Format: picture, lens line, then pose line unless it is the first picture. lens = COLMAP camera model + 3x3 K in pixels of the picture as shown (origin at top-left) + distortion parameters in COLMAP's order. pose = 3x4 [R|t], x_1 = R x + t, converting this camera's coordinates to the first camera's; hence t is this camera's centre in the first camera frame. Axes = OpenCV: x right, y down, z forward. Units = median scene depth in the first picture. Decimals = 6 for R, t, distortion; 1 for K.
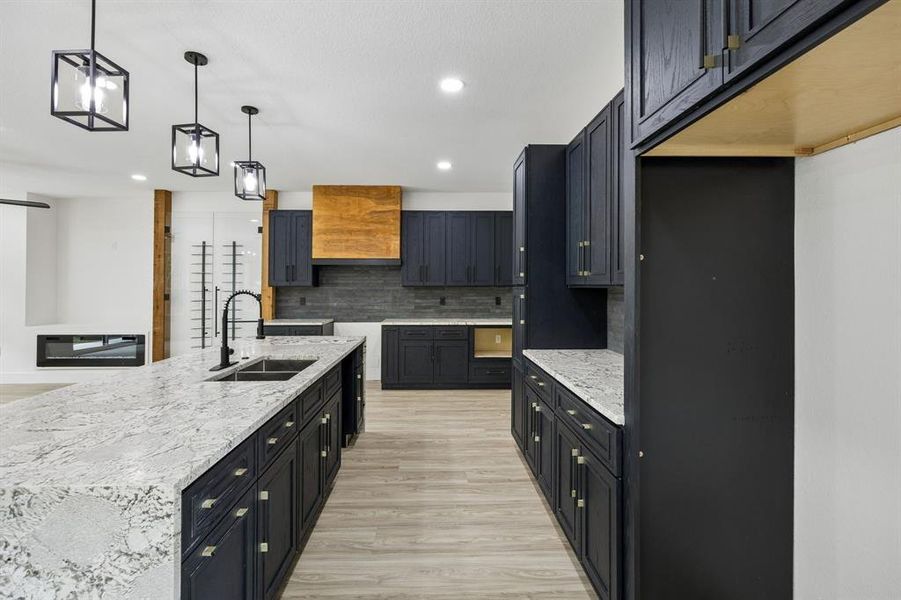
lens RADIAL K [[408.1, 0, 446.4], [0, 408.1, 284.8], [0, 0, 1]] dist [0.000056, 0.000230]
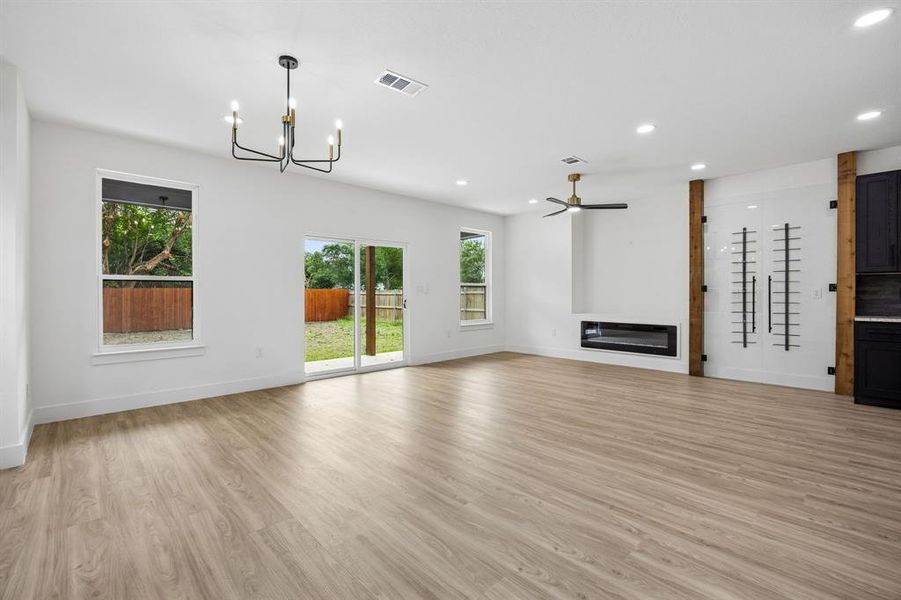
lens RADIAL K [[395.9, 0, 442.3], [0, 395.9, 295.0], [0, 0, 1]] dist [-0.011290, -0.000392]
pose [[0.663624, 0.000190, -0.748066, -0.396137], [0.006113, 0.999965, 0.005676, 0.036628], [0.748041, -0.008340, 0.663600, -0.097793]]
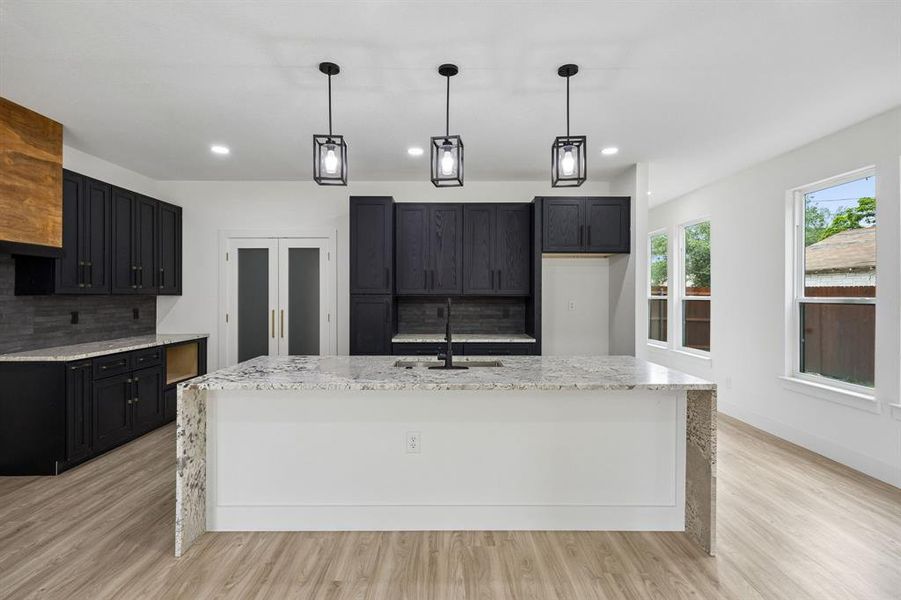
lens RADIAL K [[440.6, 0, 447.0], [0, 440.6, 296.0], [0, 0, 1]] dist [0.004326, 0.000487]
pose [[0.024455, -0.002379, 0.999698, -0.724396], [-0.005410, 0.999982, 0.002512, 0.001164], [-0.999686, -0.005470, 0.024442, 0.416144]]
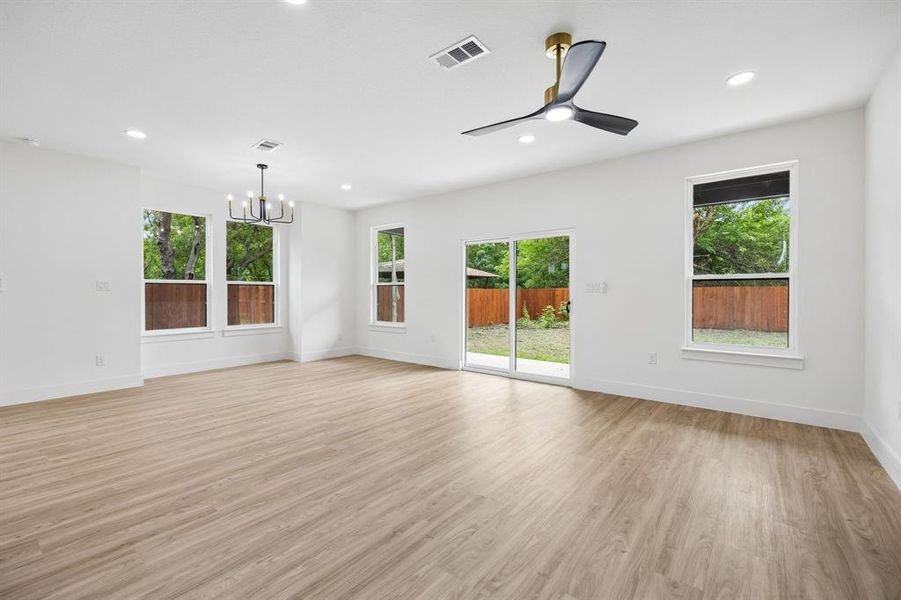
lens RADIAL K [[387.1, 0, 446.7], [0, 387.1, 293.4], [0, 0, 1]] dist [0.001180, 0.000653]
pose [[-0.645856, -0.000222, -0.763460, -0.481011], [0.002281, 0.999995, -0.002221, 0.039606], [0.763456, -0.003176, -0.645852, 0.915557]]
